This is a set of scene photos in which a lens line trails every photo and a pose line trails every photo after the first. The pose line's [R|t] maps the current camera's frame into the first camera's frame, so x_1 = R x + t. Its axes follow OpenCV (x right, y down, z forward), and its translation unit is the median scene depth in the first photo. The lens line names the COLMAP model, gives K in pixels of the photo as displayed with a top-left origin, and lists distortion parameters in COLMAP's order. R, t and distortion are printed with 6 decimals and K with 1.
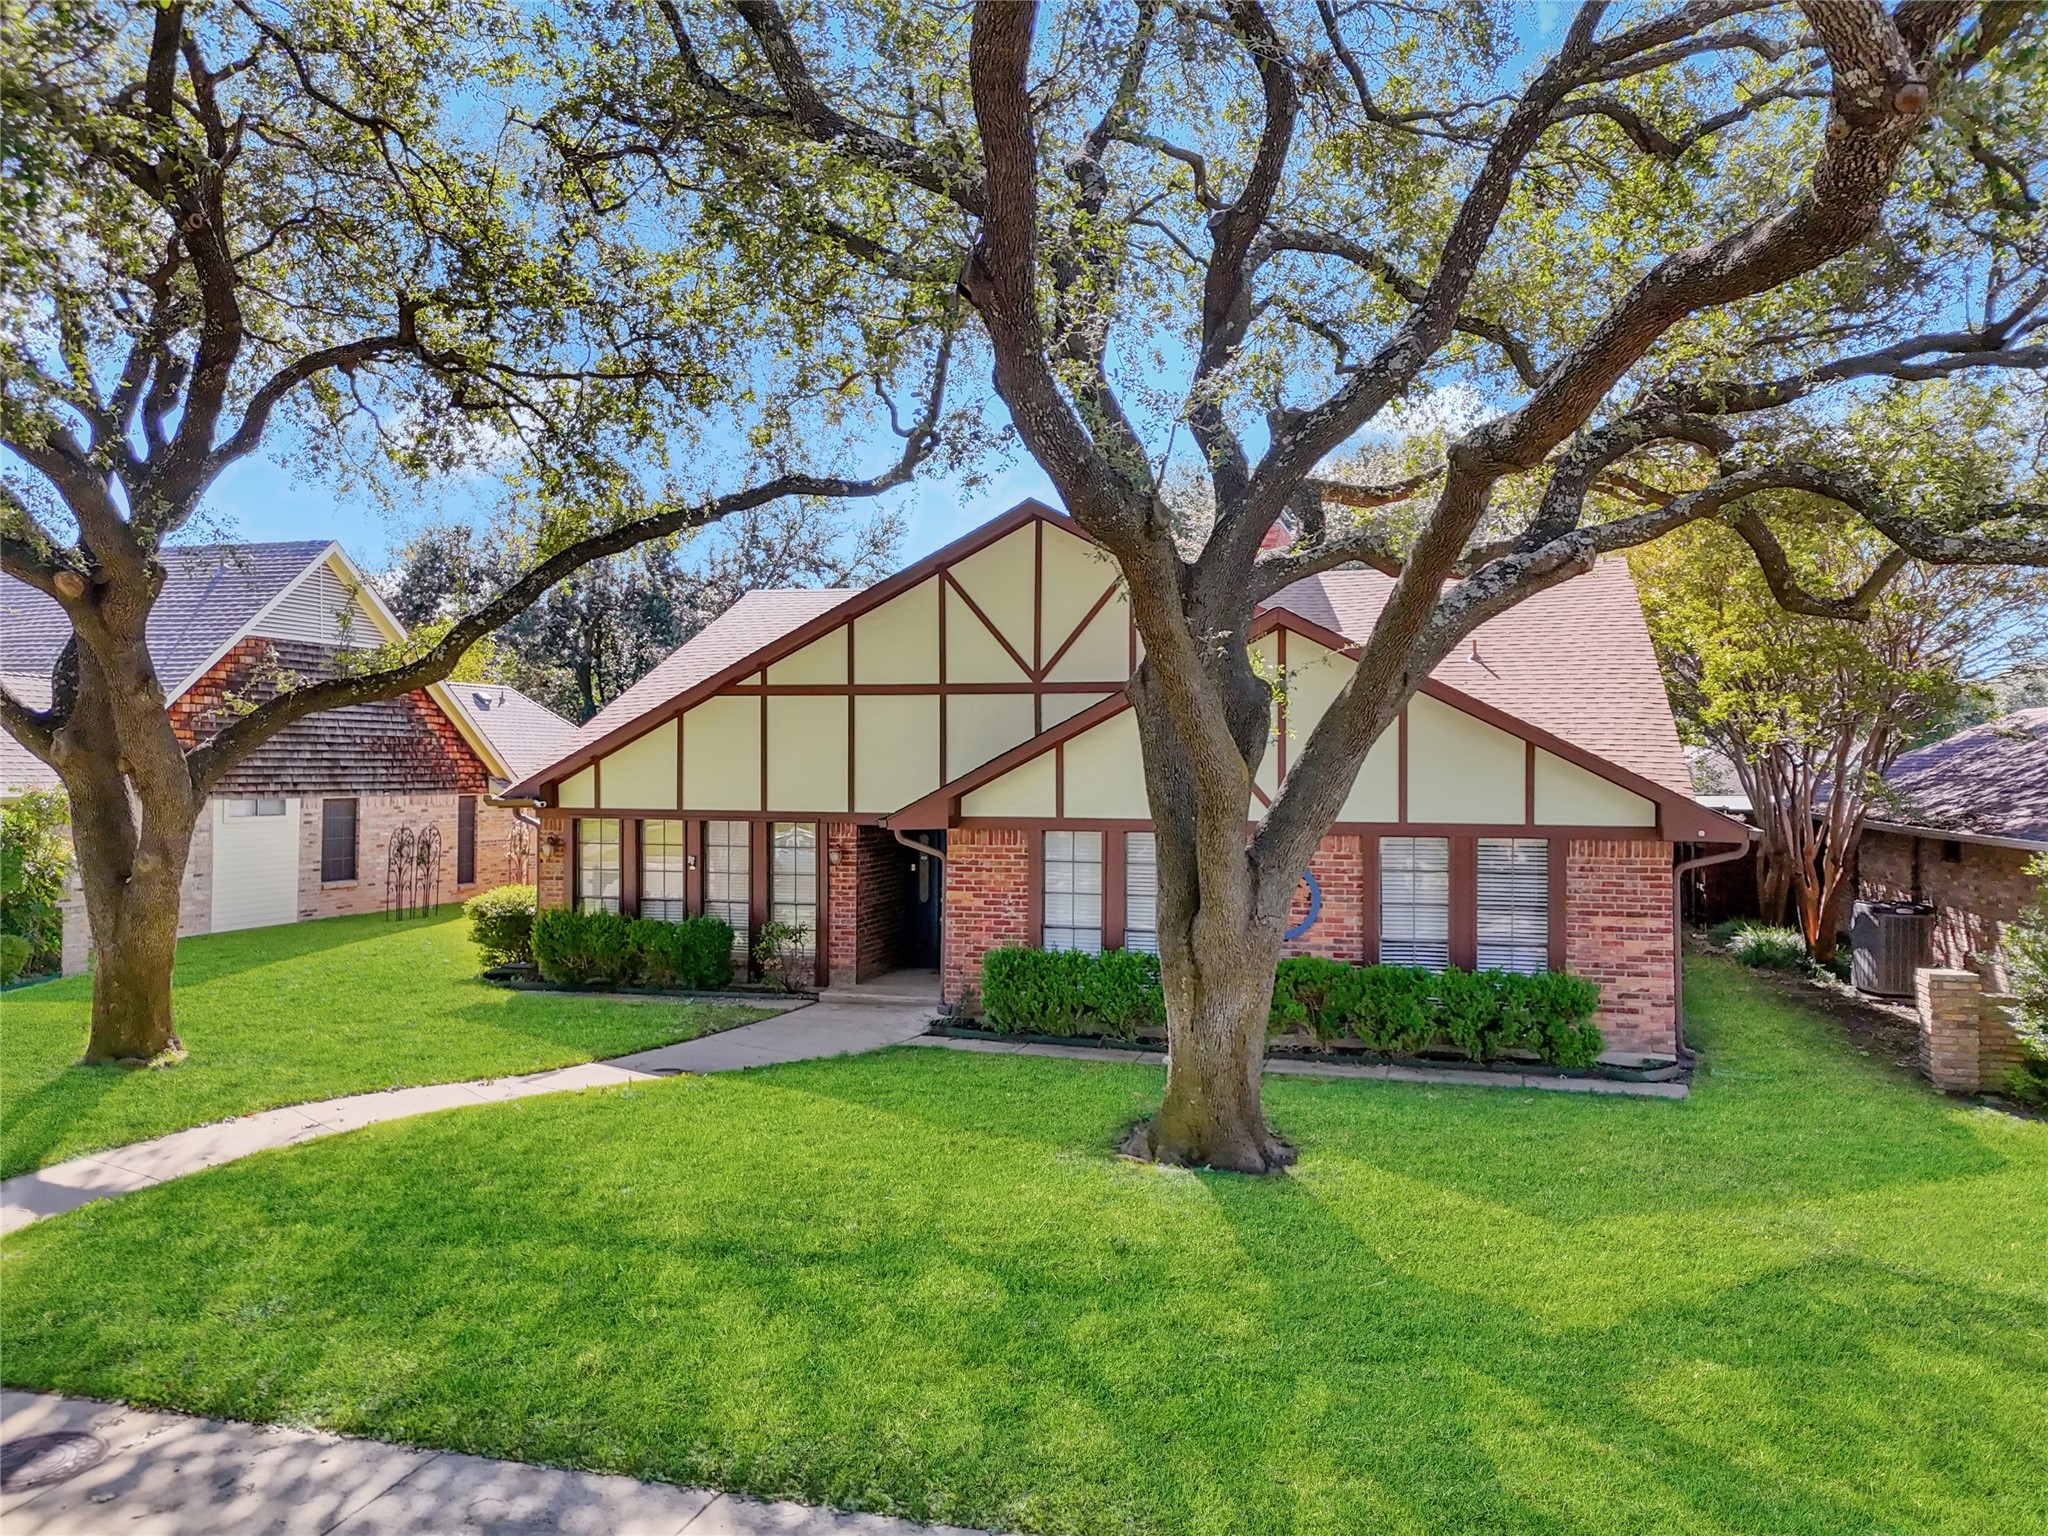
lens RADIAL K [[1459.4, 0, 1024.0], [0, 1459.4, 768.0], [0, 0, 1]] dist [0.041753, -0.004373]
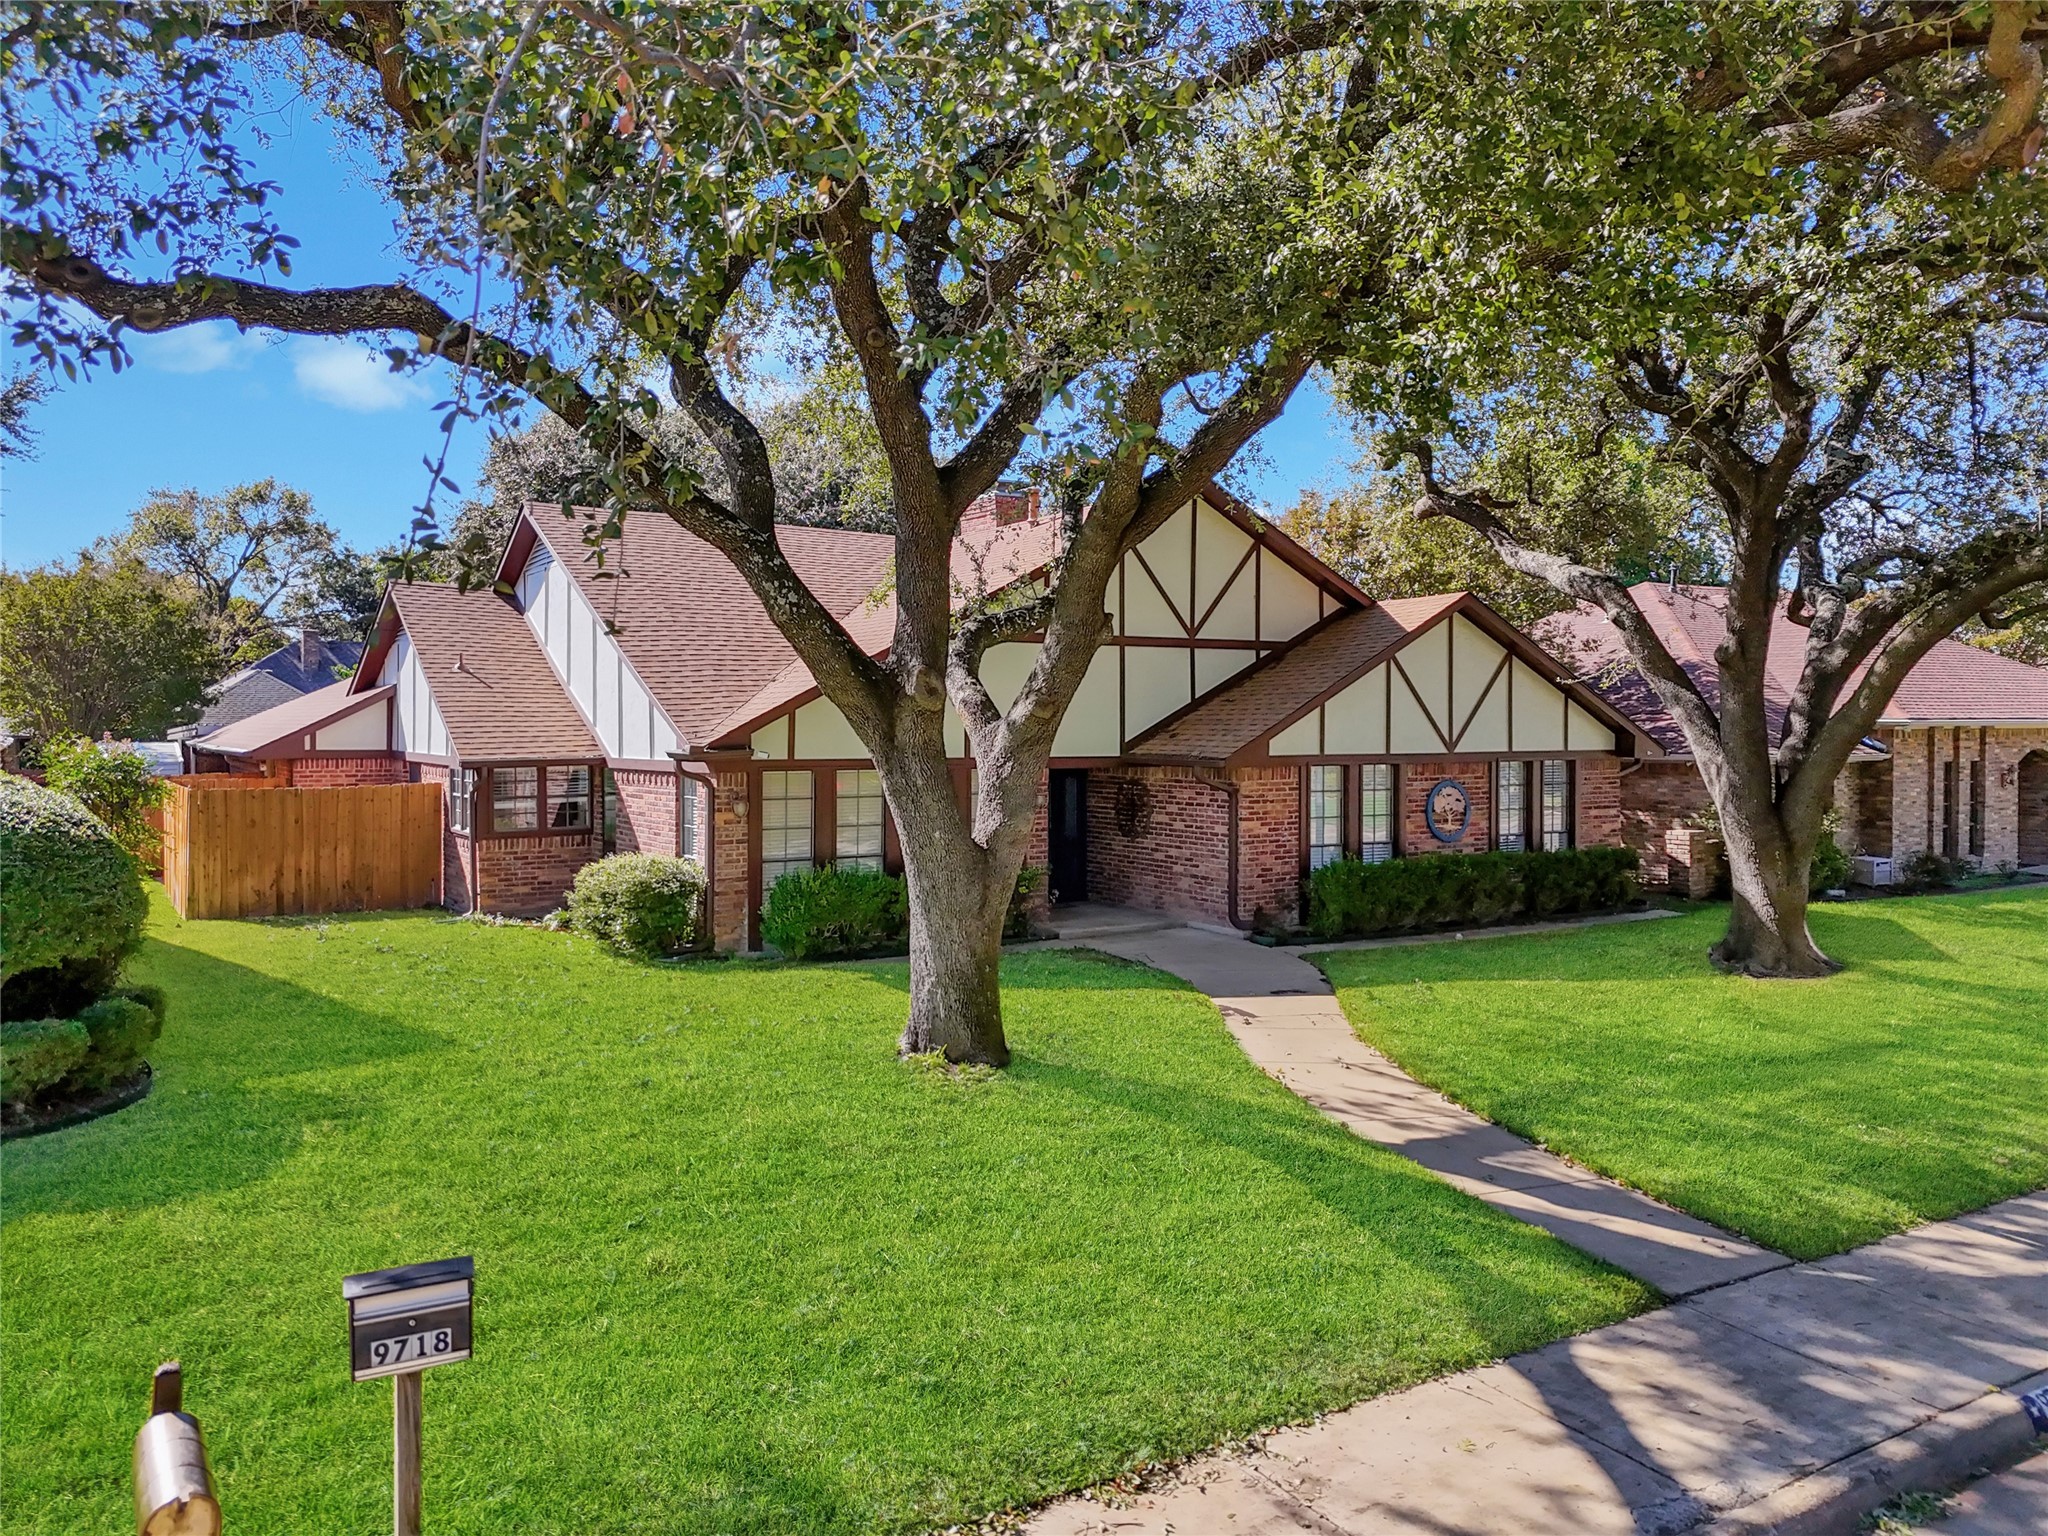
lens RADIAL K [[1490.7, 0, 944.6], [0, 1490.7, 769.7], [0, 0, 1]] dist [0.044445, -0.000034]
pose [[0.690312, -0.032853, 0.722766, -1.014427], [-0.001643, 0.998895, 0.046974, -0.010833], [-0.723510, -0.033615, 0.689495, 0.346078]]
